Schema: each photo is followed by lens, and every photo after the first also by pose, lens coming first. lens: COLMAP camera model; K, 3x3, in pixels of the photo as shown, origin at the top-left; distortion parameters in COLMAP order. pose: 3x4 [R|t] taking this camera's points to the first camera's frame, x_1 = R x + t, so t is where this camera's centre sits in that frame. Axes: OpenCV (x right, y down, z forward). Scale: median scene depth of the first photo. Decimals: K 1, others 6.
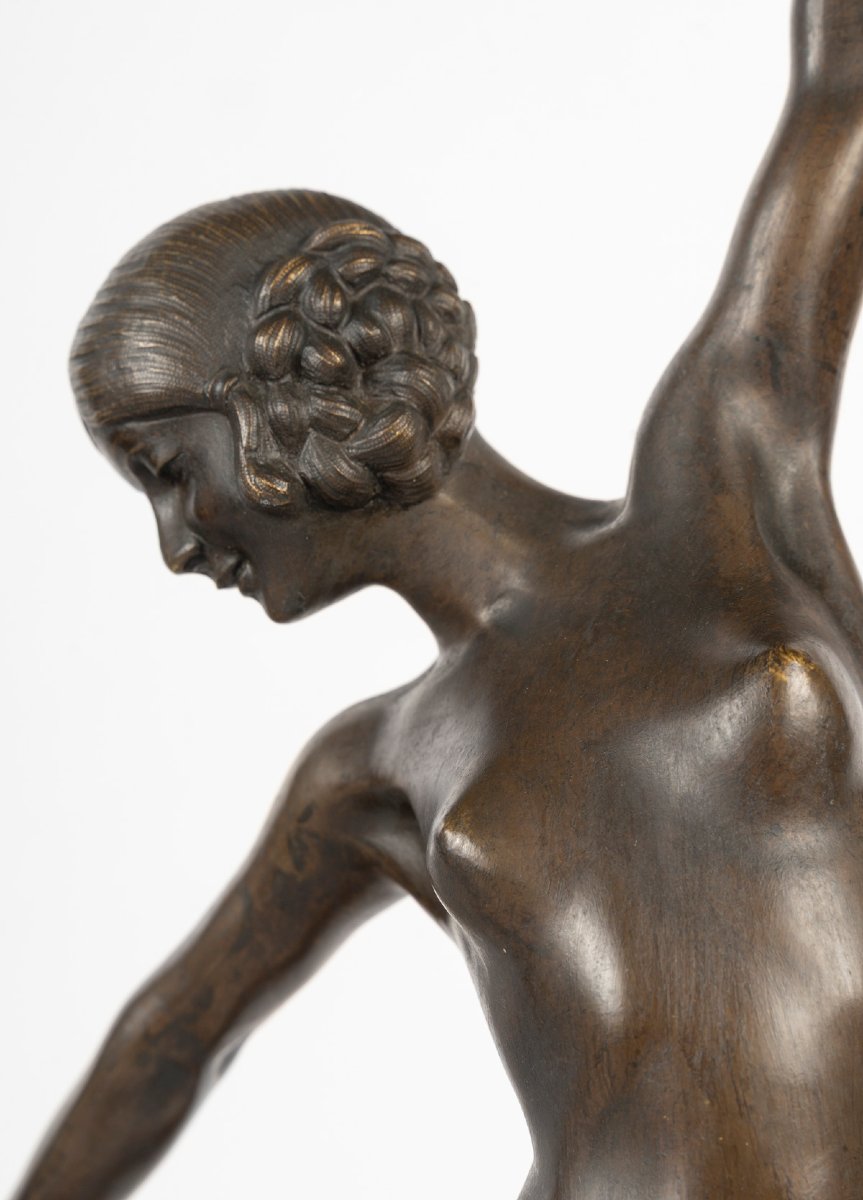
lens RADIAL K [[3191.8, 0, 422.2], [0, 3191.8, 604.0], [0, 0, 1]] dist [0.040933, 0.000000]
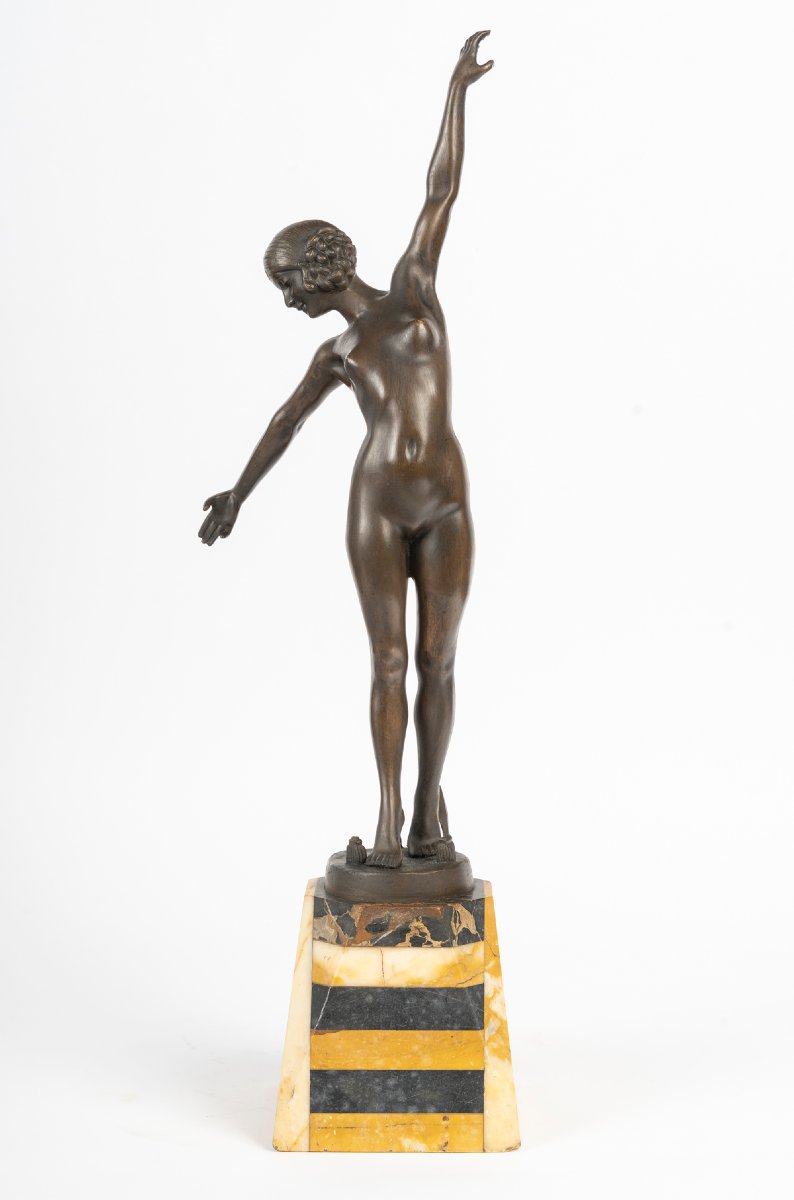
lens RADIAL K [[2434.2, 0, 410.1], [0, 2434.2, 595.3], [0, 0, 1]] dist [-0.021231, 0.000000]
pose [[0.999988, -0.001630, 0.004675, 0.076863], [0.001395, 0.998751, 0.049943, 0.226104], [-0.004751, -0.049935, 0.998741, -2.445078]]
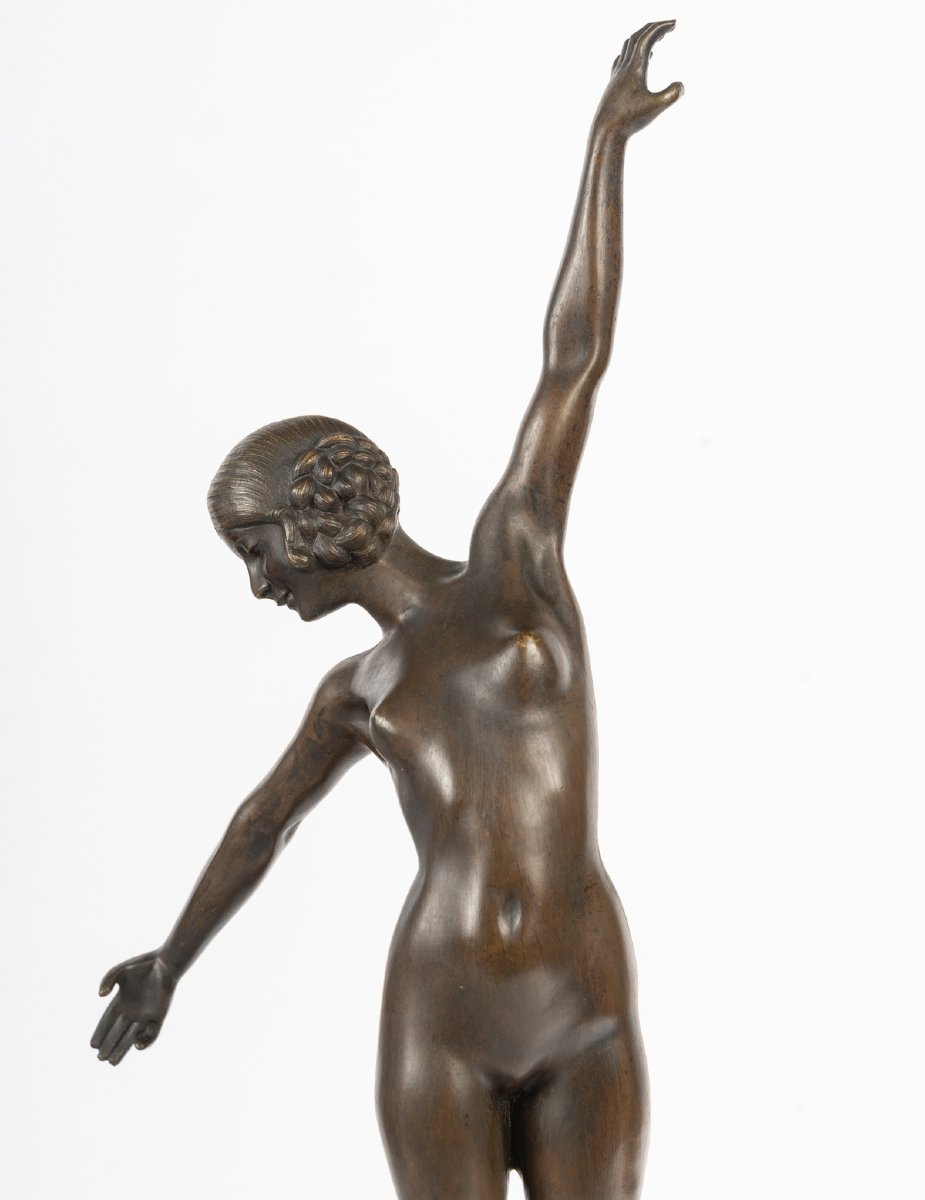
lens RADIAL K [[2954.0, 0, 462.4], [0, 2954.0, 599.0], [0, 0, 1]] dist [0.027092, 0.000000]
pose [[0.999206, -0.007203, -0.039178, 0.139329], [0.007510, 0.999942, 0.007682, -0.023876], [0.039121, -0.007970, 0.999203, -0.985337]]
